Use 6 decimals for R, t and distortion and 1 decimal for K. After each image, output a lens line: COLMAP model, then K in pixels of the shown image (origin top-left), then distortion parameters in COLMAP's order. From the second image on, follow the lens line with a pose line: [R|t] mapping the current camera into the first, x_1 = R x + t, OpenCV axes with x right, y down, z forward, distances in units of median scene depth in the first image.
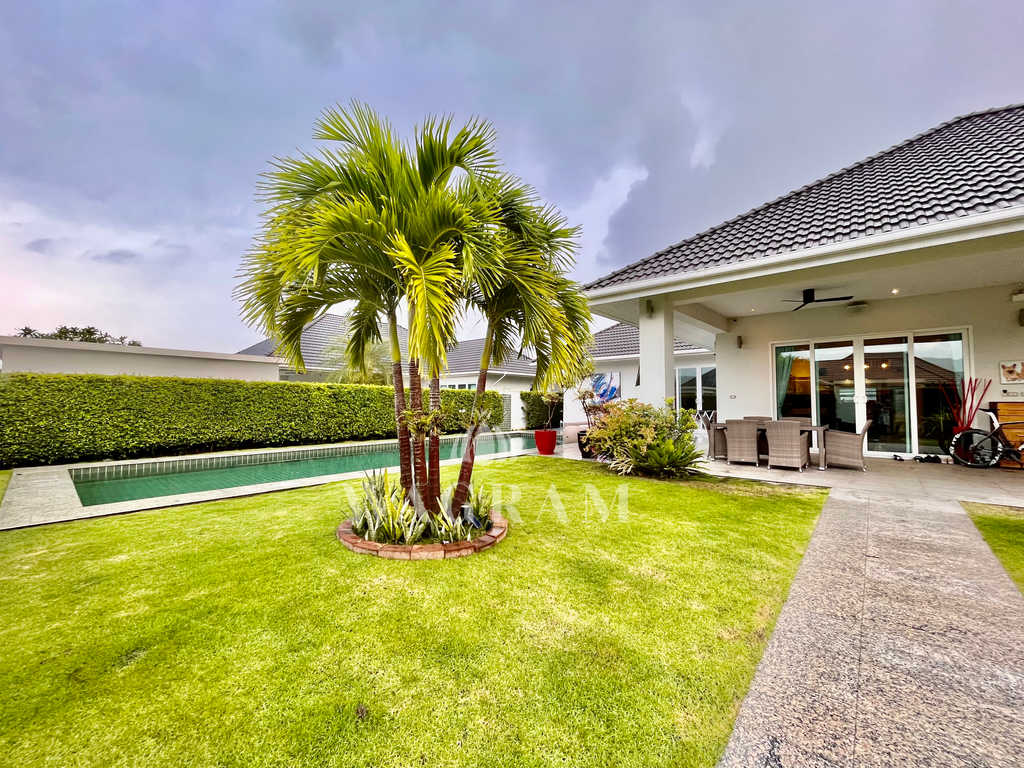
lens RADIAL K [[411.3, 0, 515.4], [0, 411.3, 386.0], [0, 0, 1]] dist [-0.000652, -0.000131]
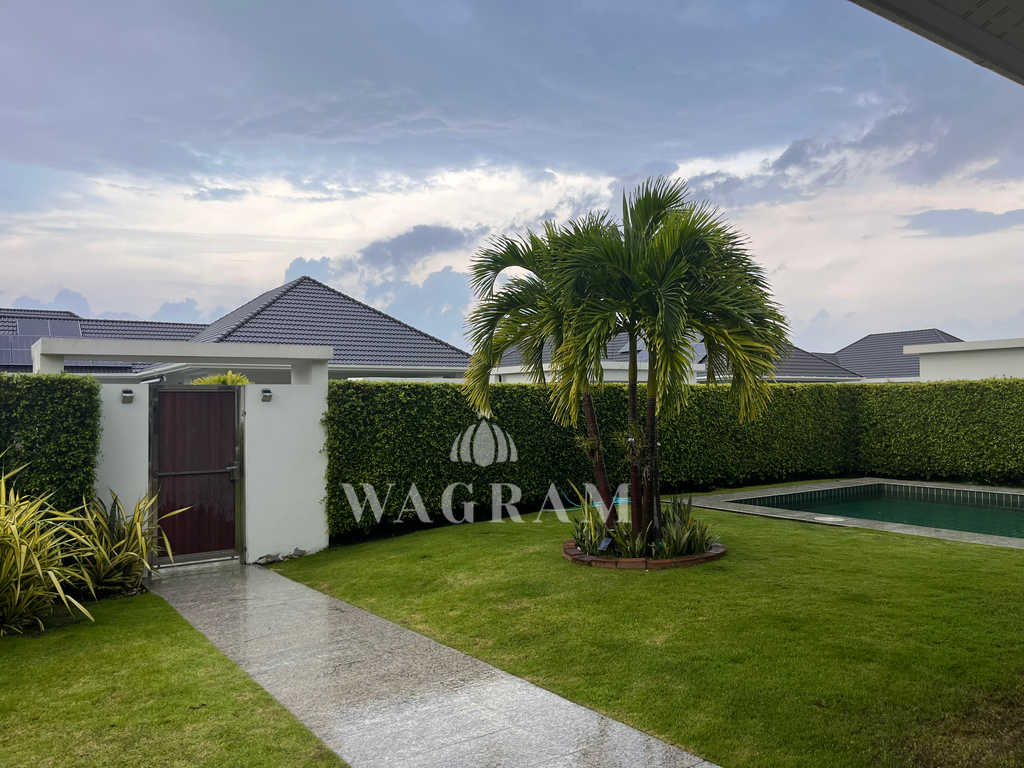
lens RADIAL K [[759.8, 0, 513.3], [0, 759.8, 385.7], [0, 0, 1]] dist [0.075540, -0.108074]
pose [[-0.255152, -0.023219, -0.966622, 1.193490], [0.050536, 0.998025, -0.037313, -0.006860], [0.965579, -0.058370, -0.253475, 0.833000]]
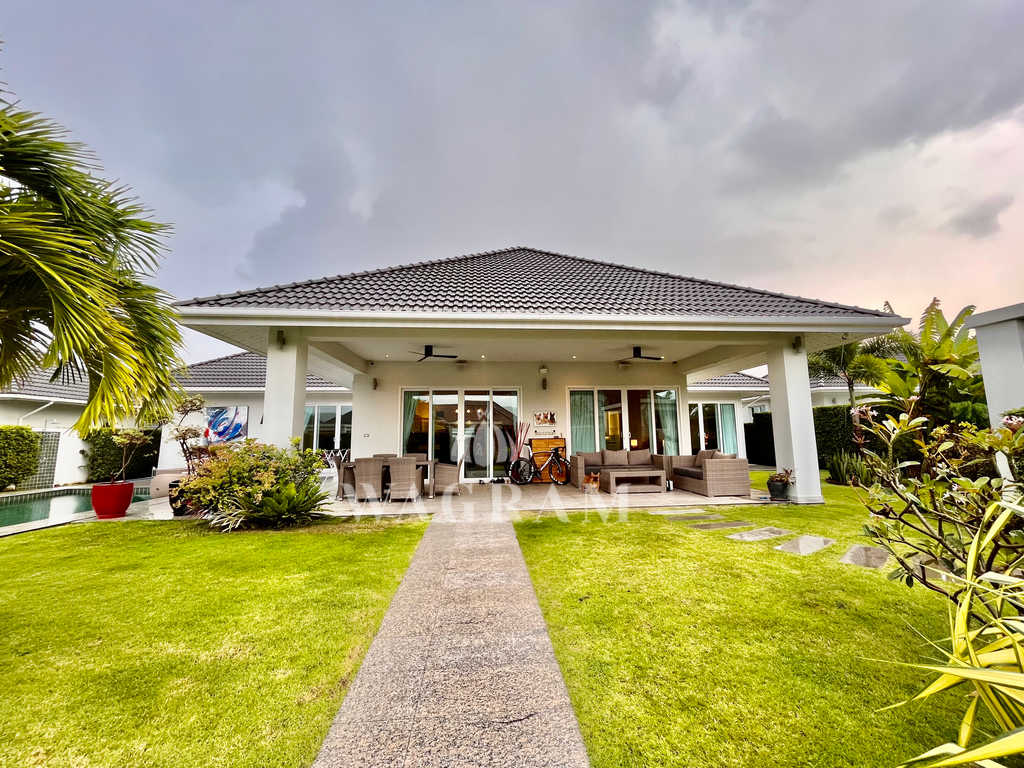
lens RADIAL K [[411.3, 0, 515.4], [0, 411.3, 386.0], [0, 0, 1]] dist [-0.000652, -0.000131]
pose [[0.700350, 0.080840, 0.709207, 0.052495], [-0.018775, 0.995309, -0.094911, -0.008293], [-0.713553, 0.053156, 0.698582, -0.012354]]
